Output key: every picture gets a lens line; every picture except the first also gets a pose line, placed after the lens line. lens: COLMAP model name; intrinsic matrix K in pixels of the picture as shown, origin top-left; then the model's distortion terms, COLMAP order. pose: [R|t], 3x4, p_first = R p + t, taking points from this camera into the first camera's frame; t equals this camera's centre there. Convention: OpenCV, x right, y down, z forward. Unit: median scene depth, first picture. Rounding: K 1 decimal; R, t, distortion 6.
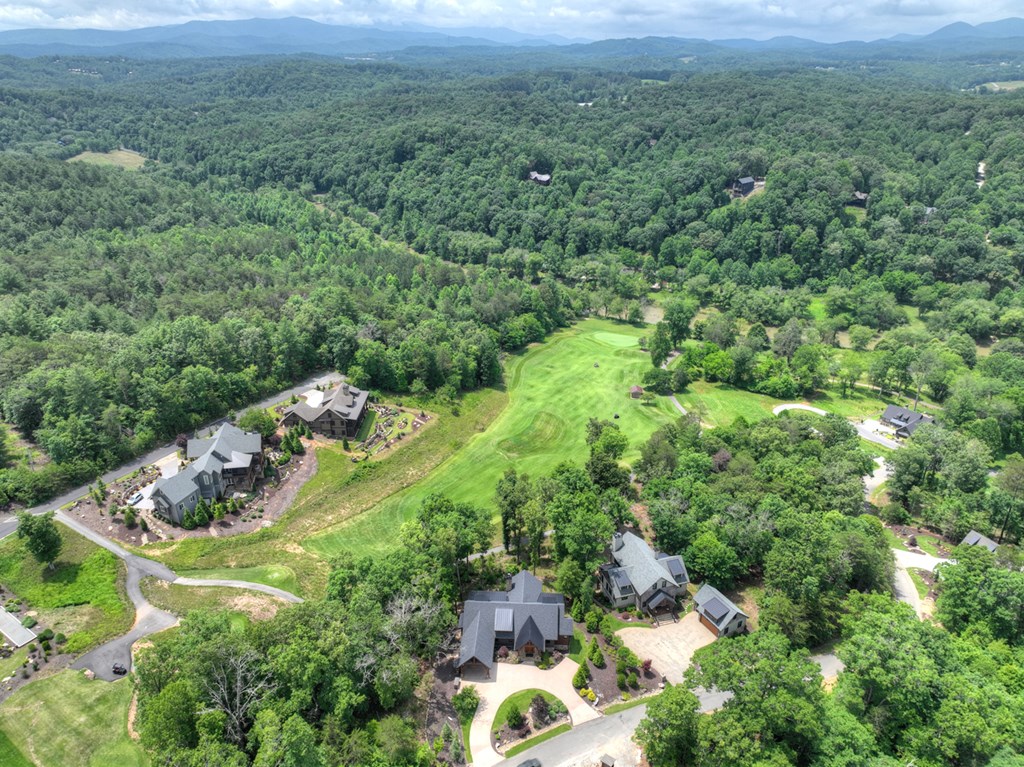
lens RADIAL K [[719.2, 0, 515.2], [0, 719.2, 382.6], [0, 0, 1]] dist [-0.002919, 0.014789]
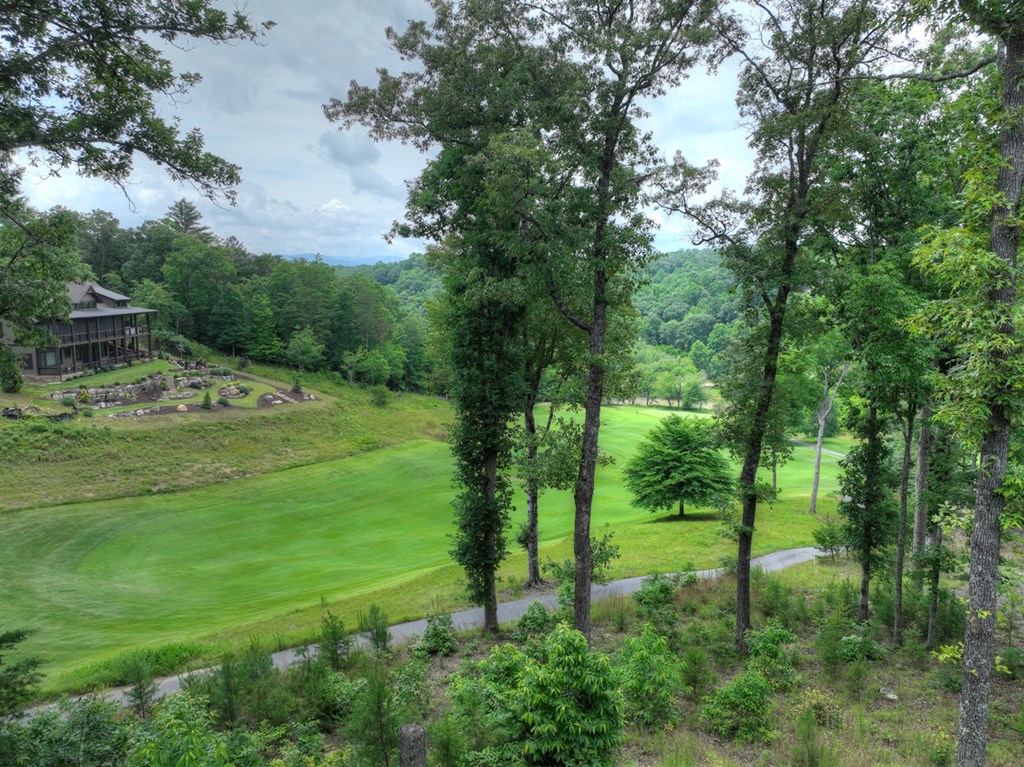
lens RADIAL K [[719.2, 0, 515.2], [0, 719.2, 382.6], [0, 0, 1]] dist [-0.002919, 0.014789]
pose [[0.999996, 0.001196, 0.002595, -0.002183], [-0.000371, 0.954839, -0.297124, 0.093538], [-0.002833, 0.297122, 0.954835, 0.343824]]
